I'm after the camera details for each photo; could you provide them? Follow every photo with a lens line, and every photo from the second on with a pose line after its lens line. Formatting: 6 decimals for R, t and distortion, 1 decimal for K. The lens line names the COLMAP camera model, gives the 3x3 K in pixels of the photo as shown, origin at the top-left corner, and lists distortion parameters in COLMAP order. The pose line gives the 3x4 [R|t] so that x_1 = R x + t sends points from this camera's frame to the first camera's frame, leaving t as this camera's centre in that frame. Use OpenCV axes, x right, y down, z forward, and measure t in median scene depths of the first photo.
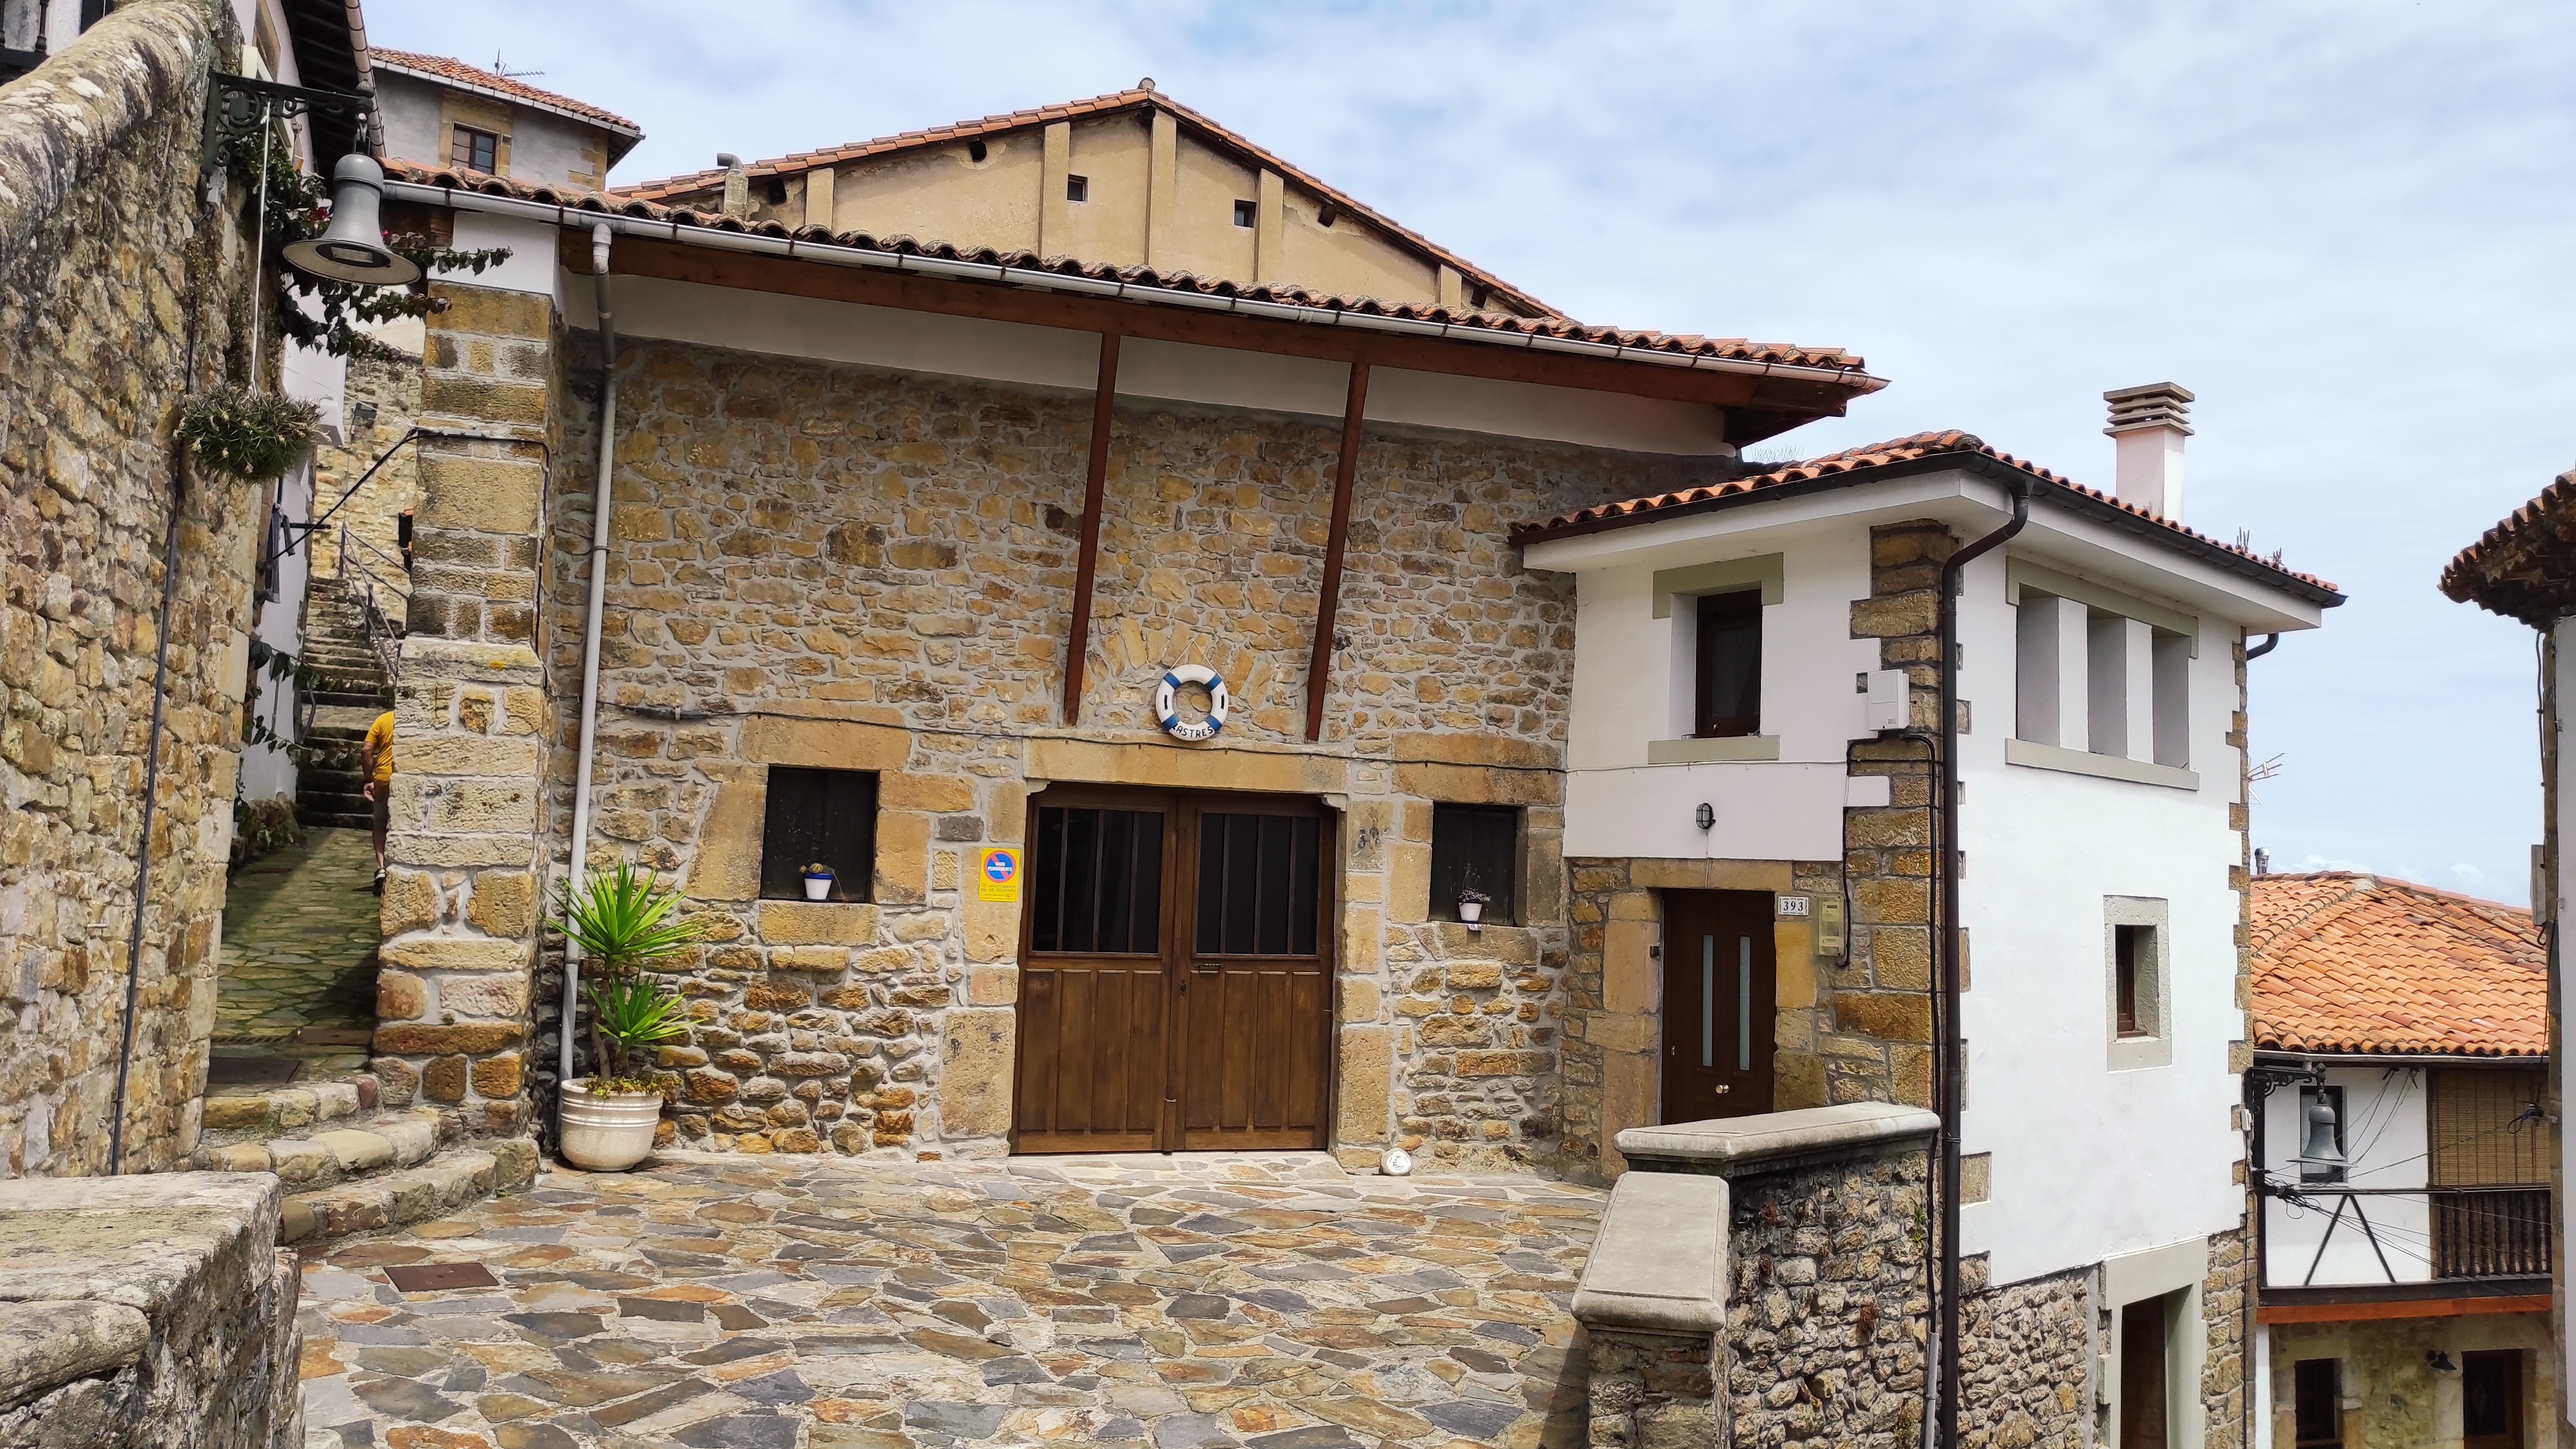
lens RADIAL K [[1904.6, 0, 1288.0], [0, 1904.6, 724.5], [0, 0, 1]] dist [0.110577, -0.293683]
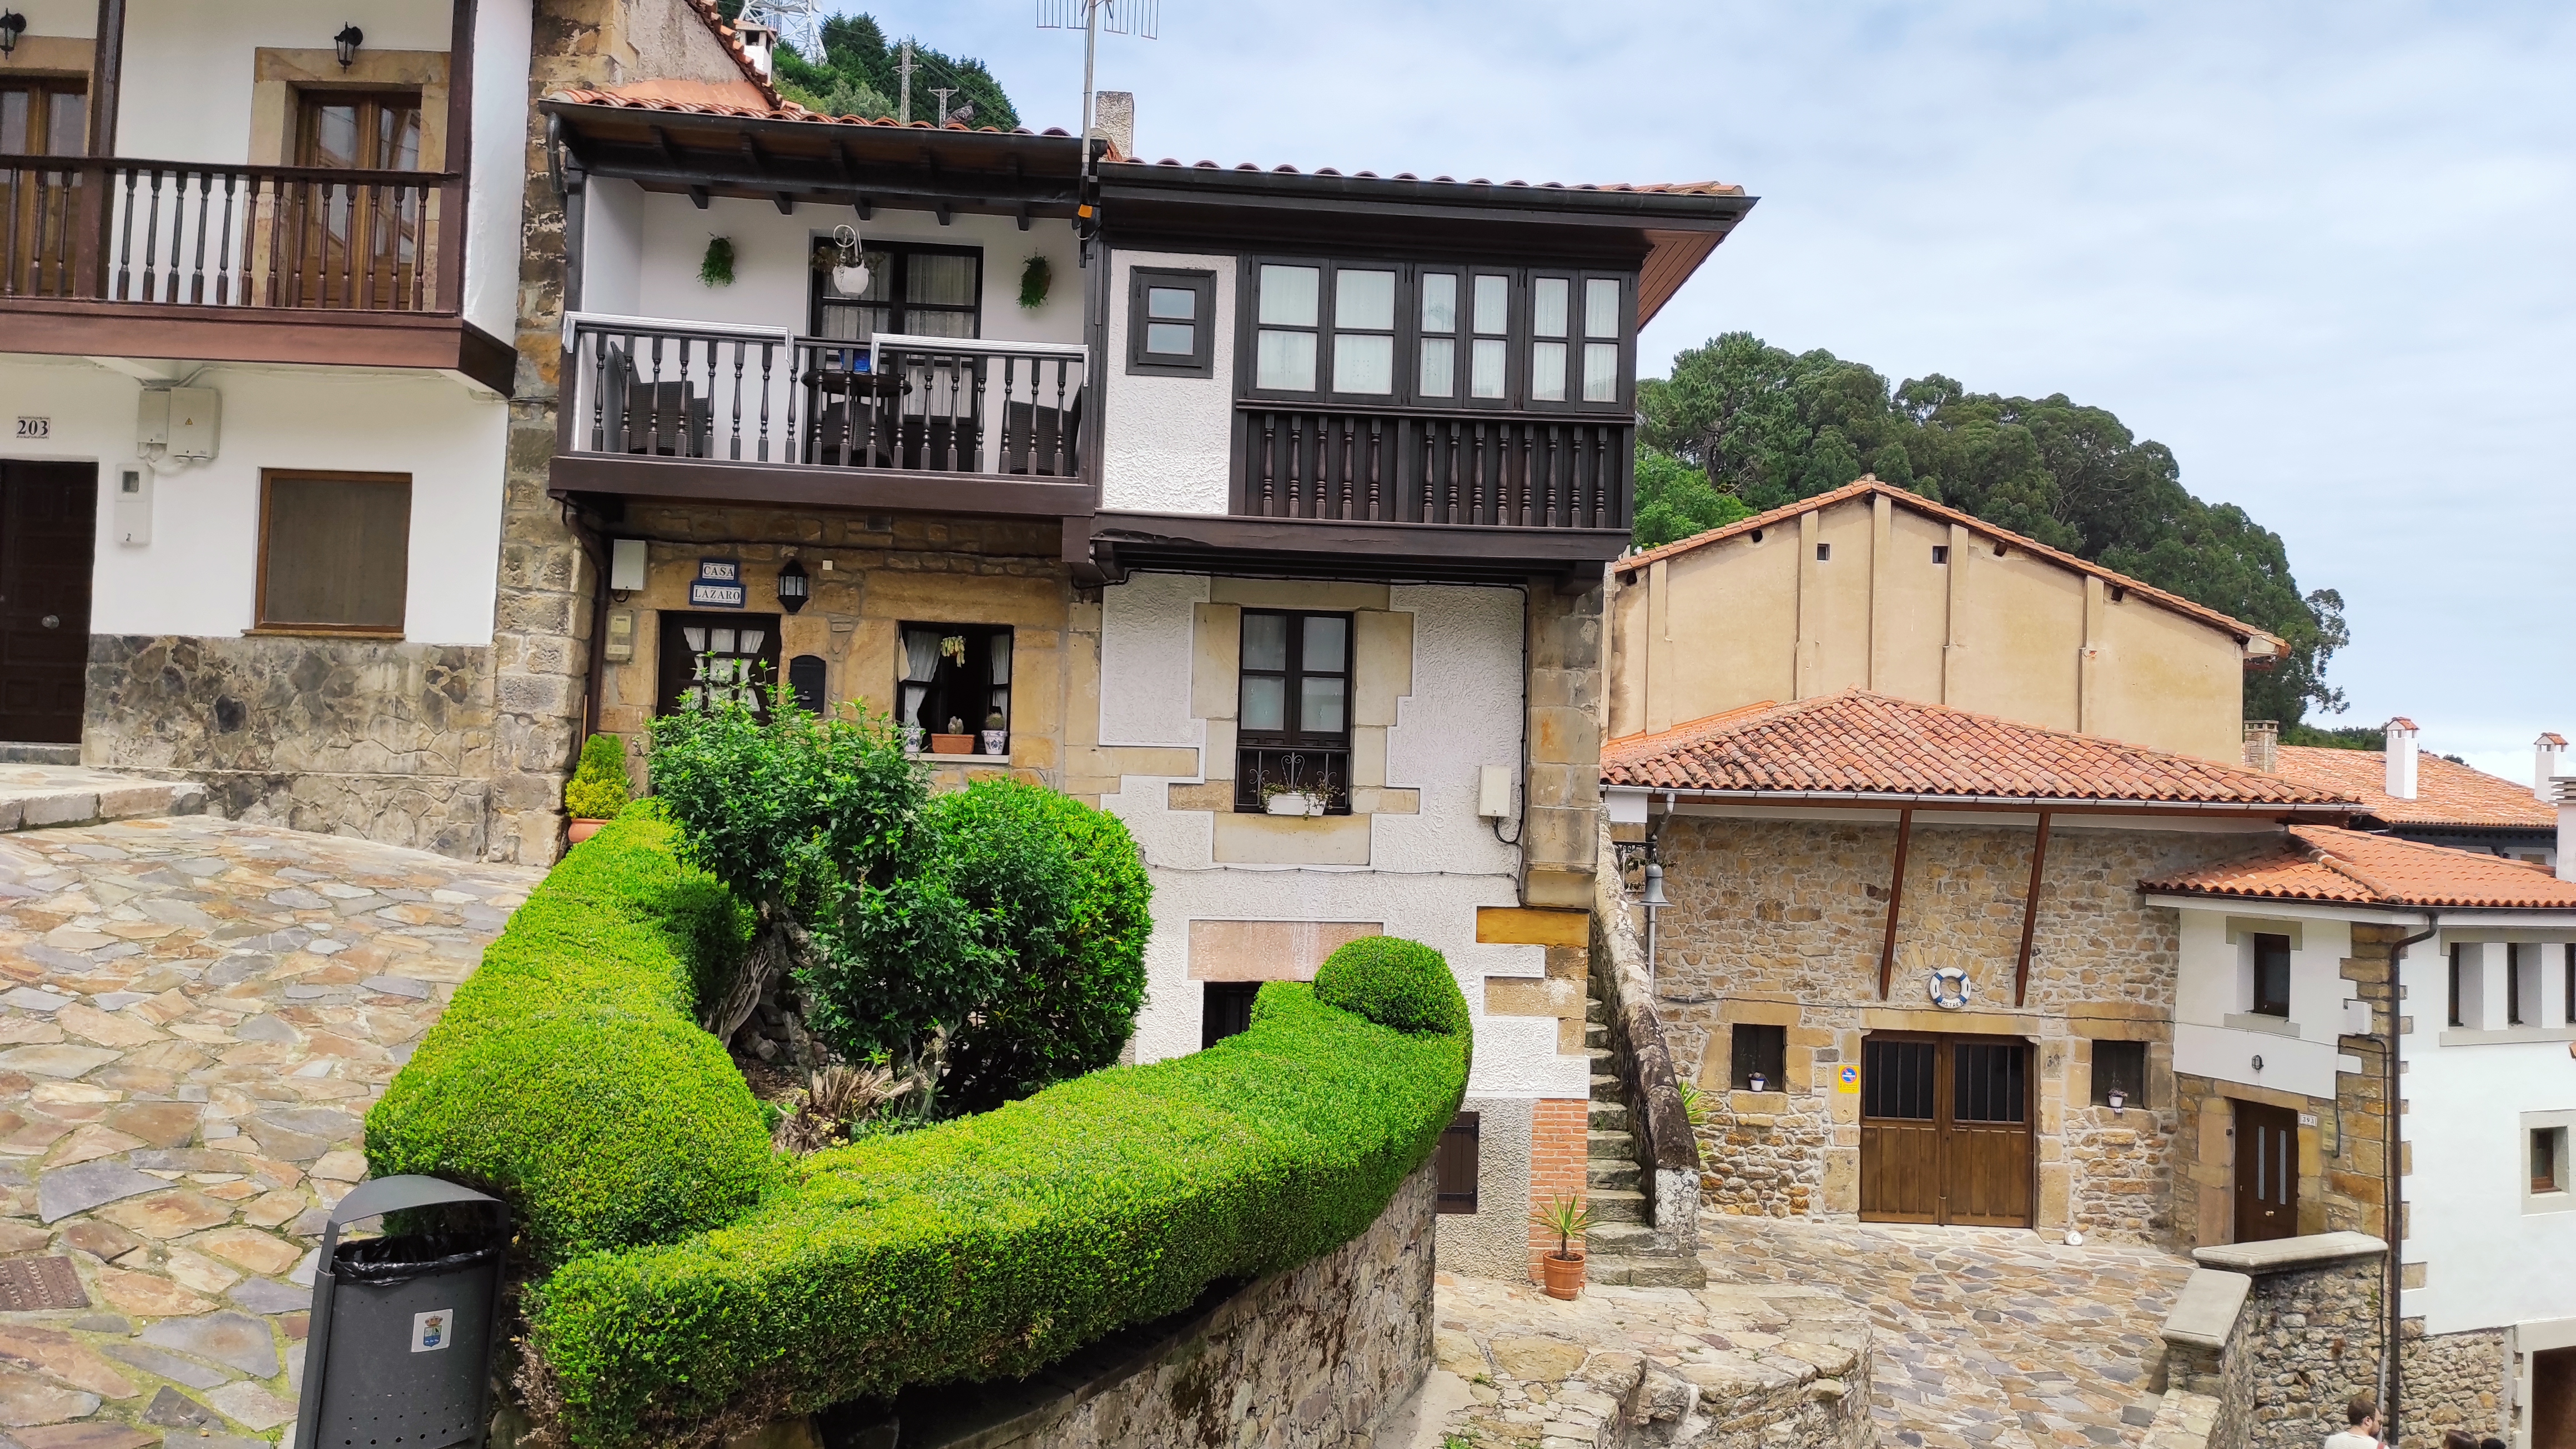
lens RADIAL K [[1913.8, 0, 1279.7], [0, 1913.8, 729.1], [0, 0, 1]] dist [0.082288, -0.089856]
pose [[0.950964, -0.014615, -0.308955, -0.090440], [0.025582, 0.999177, 0.031477, -0.358111], [0.308241, -0.037837, 0.950556, -1.046059]]
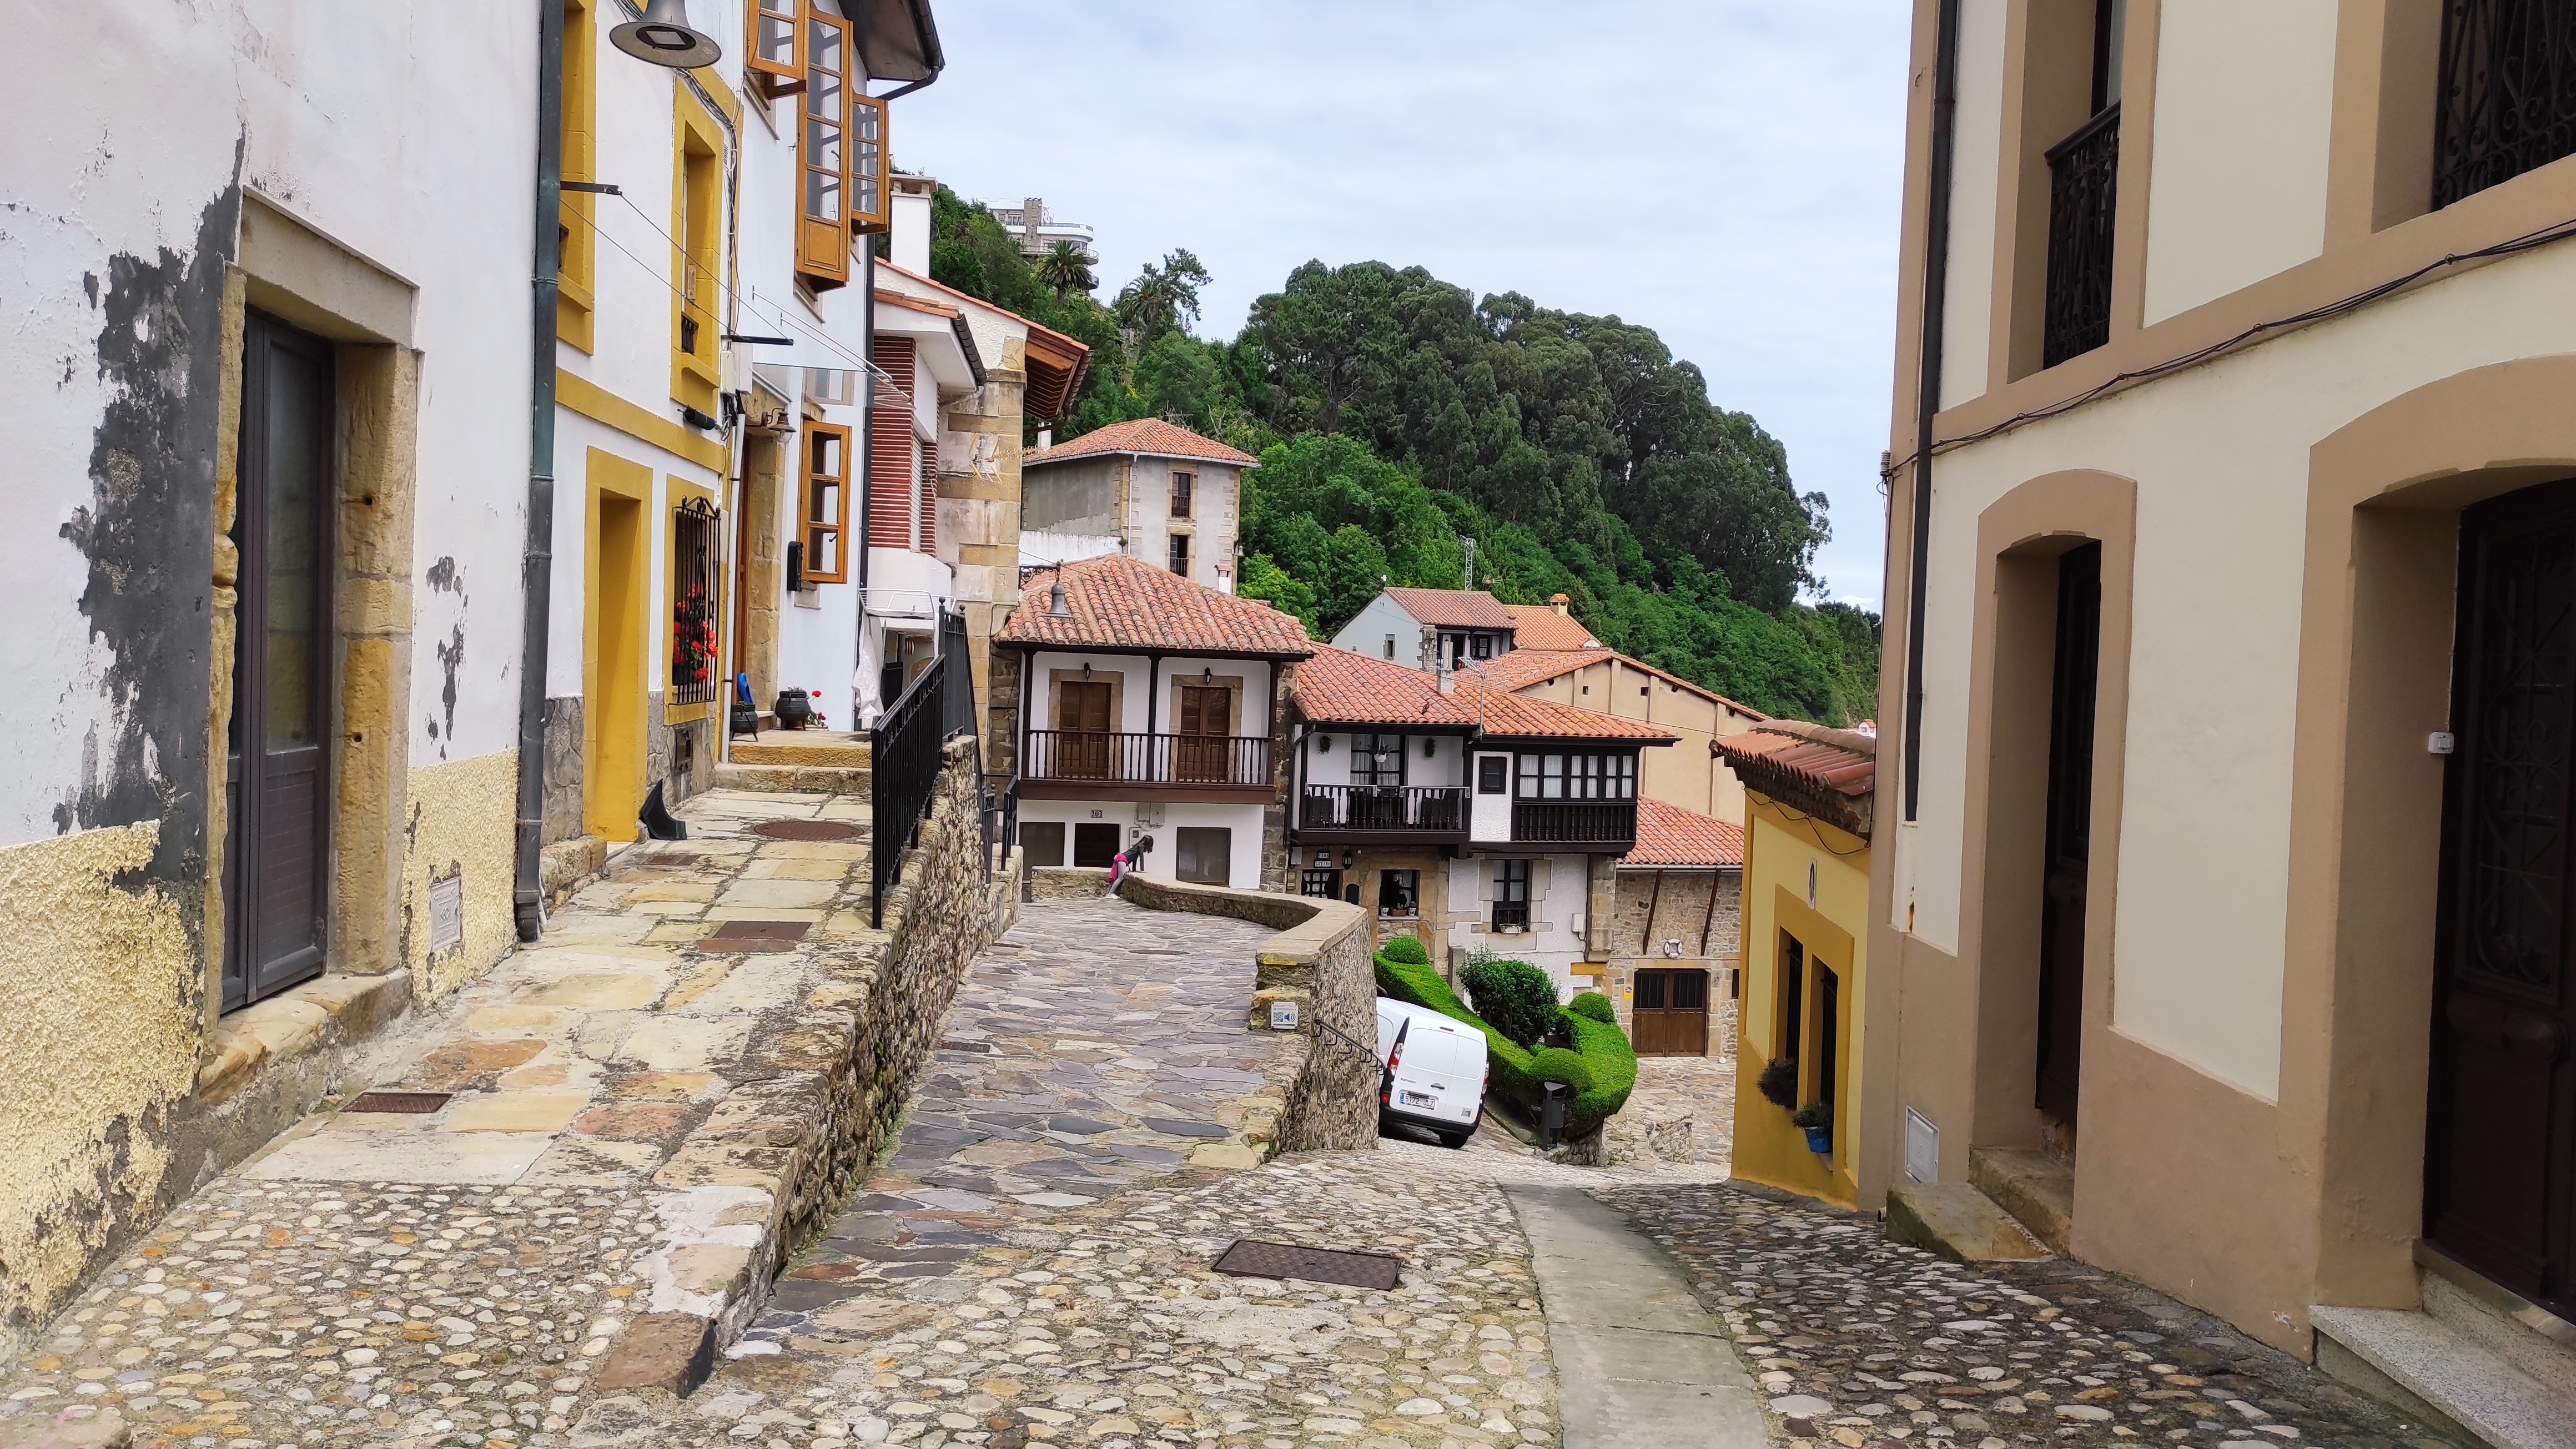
lens RADIAL K [[1913.8, 0, 1279.7], [0, 1913.8, 729.1], [0, 0, 1]] dist [0.082288, -0.089856]
pose [[0.996250, 0.005866, -0.086324, -0.555237], [0.004932, 0.992227, 0.124347, -1.023353], [0.086382, -0.124306, 0.988477, -3.160778]]
